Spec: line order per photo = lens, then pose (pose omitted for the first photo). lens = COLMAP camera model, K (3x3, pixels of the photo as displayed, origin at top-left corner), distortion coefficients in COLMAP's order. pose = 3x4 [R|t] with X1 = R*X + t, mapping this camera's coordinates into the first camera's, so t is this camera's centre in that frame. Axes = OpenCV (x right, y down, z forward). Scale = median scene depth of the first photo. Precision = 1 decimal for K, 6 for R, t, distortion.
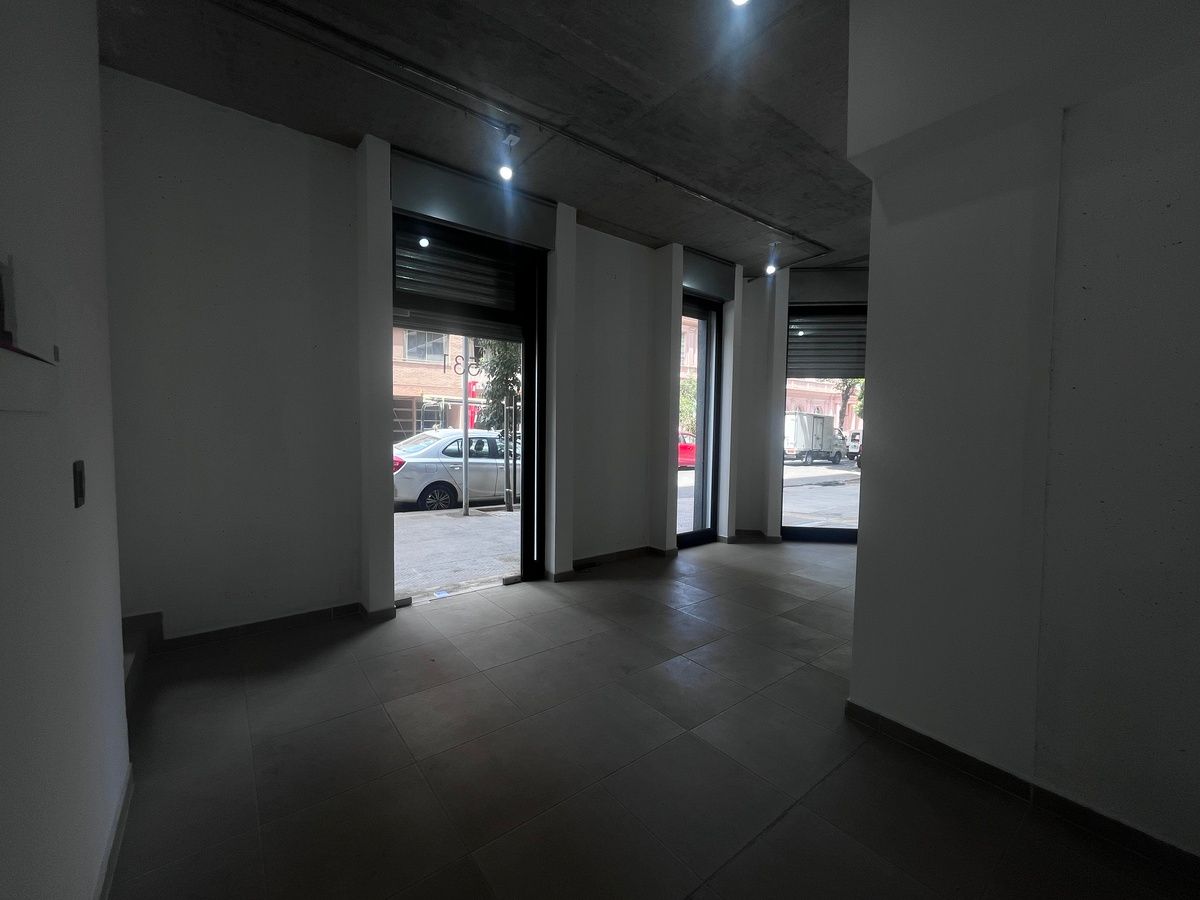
lens RADIAL K [[484.0, 0, 594.7], [0, 484.0, 450.4], [0, 0, 1]] dist [-0.000844, -0.001563]
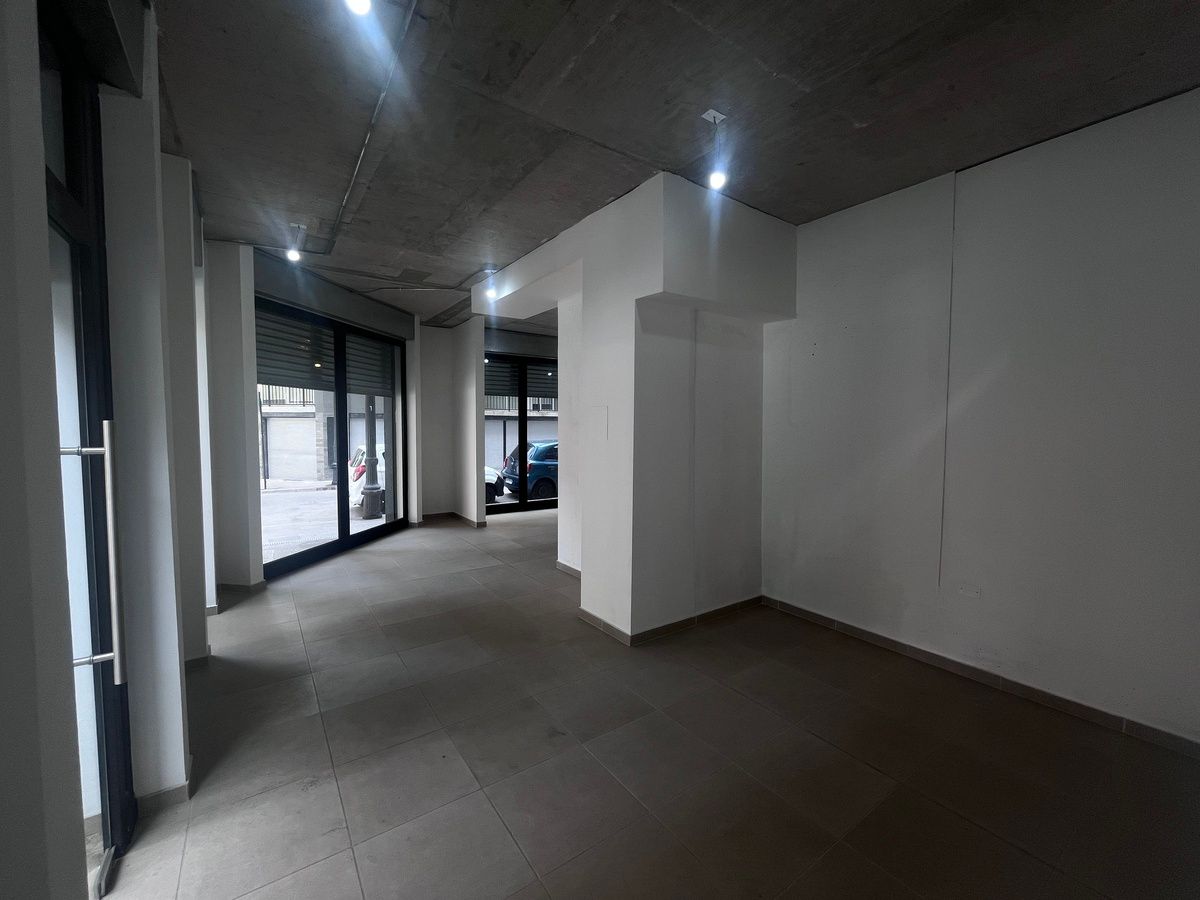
lens RADIAL K [[484.0, 0, 594.7], [0, 484.0, 450.4], [0, 0, 1]] dist [-0.000844, -0.001563]
pose [[0.046061, -0.068187, 0.996609, -0.527494], [0.043859, 0.996844, 0.066176, -0.093367], [-0.997975, 0.040662, 0.048906, 0.554337]]
